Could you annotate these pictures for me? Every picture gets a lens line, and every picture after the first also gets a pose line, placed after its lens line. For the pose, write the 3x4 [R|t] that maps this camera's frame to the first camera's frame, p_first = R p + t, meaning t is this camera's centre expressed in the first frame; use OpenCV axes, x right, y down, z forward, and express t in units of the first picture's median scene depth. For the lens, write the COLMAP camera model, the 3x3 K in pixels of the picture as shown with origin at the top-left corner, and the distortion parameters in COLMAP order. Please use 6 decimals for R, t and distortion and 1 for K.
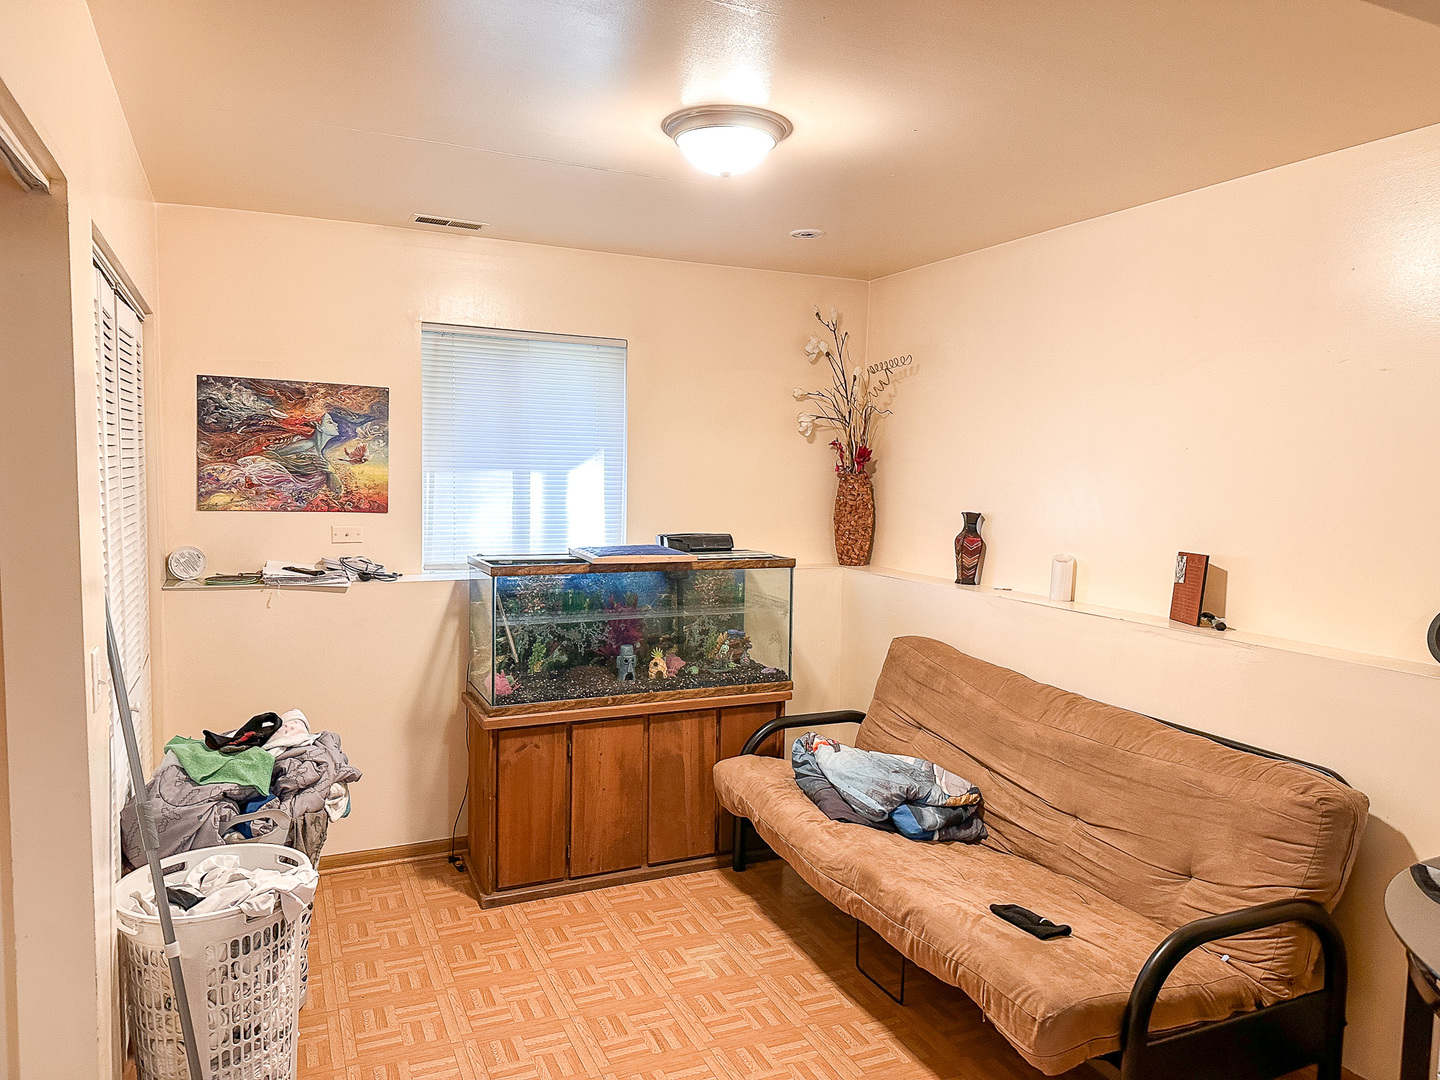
lens RADIAL K [[999.3, 0, 719.6], [0, 999.3, 540.5], [0, 0, 1]] dist [0.011914, -0.018567]
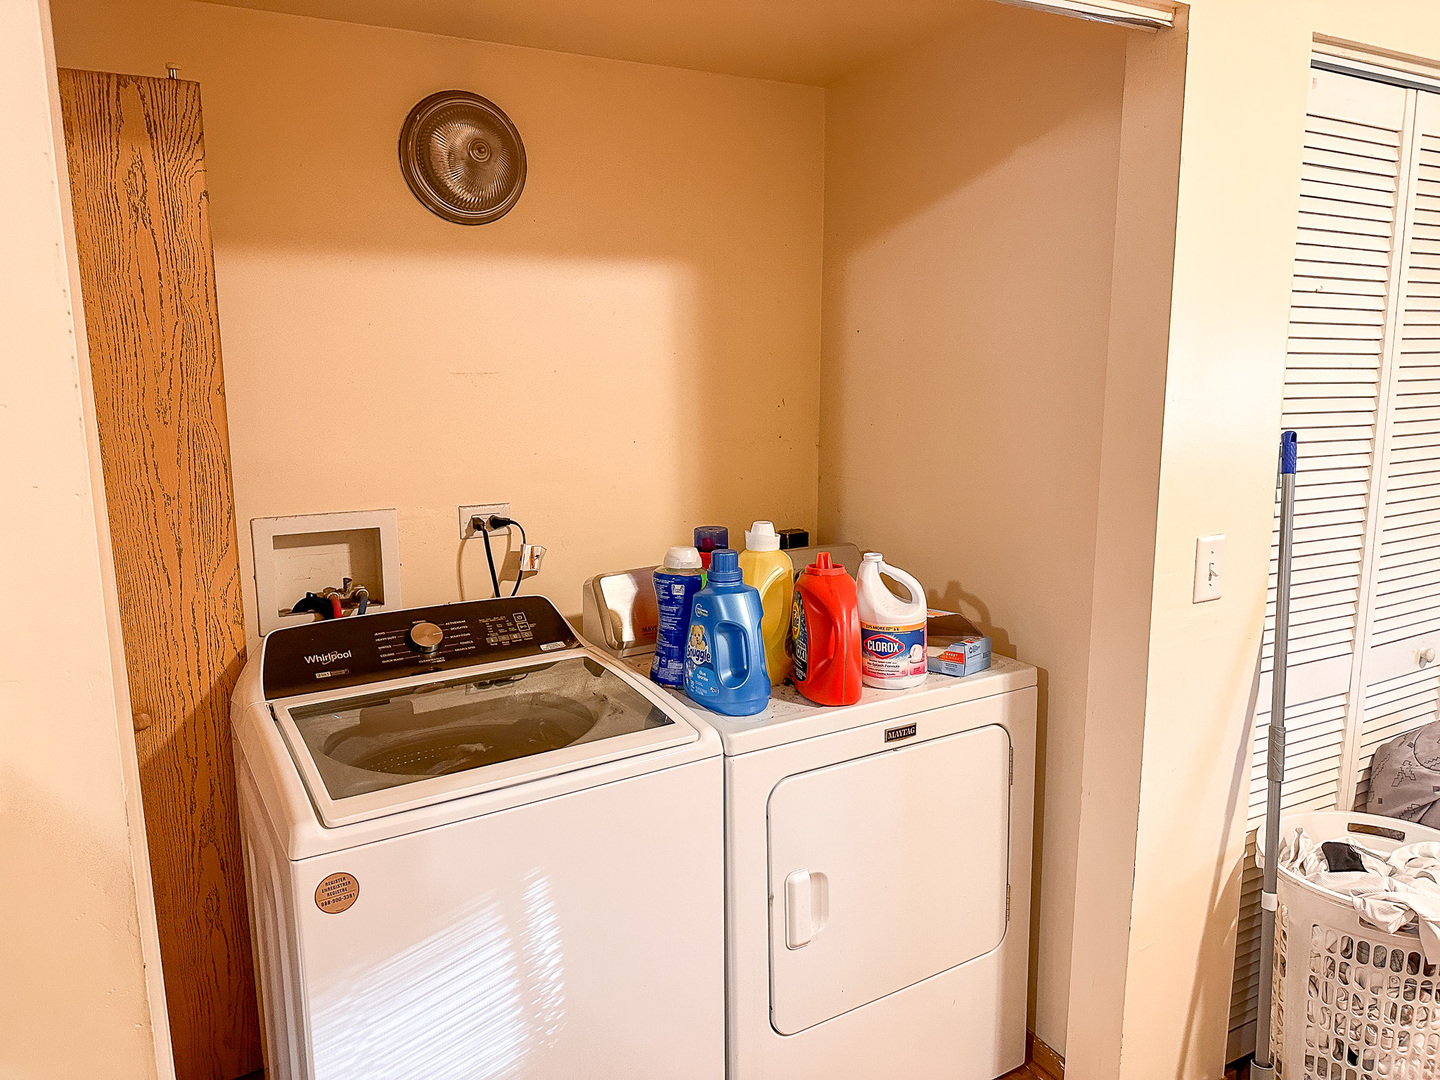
lens RADIAL K [[999.3, 0, 721.6], [0, 999.3, 534.9], [0, 0, 1]] dist [0.011914, -0.018567]
pose [[0.054669, 0.154077, -0.986545, 0.215395], [-0.065108, 0.986470, 0.150458, -0.000226], [0.996380, 0.056007, 0.063961, 0.433585]]
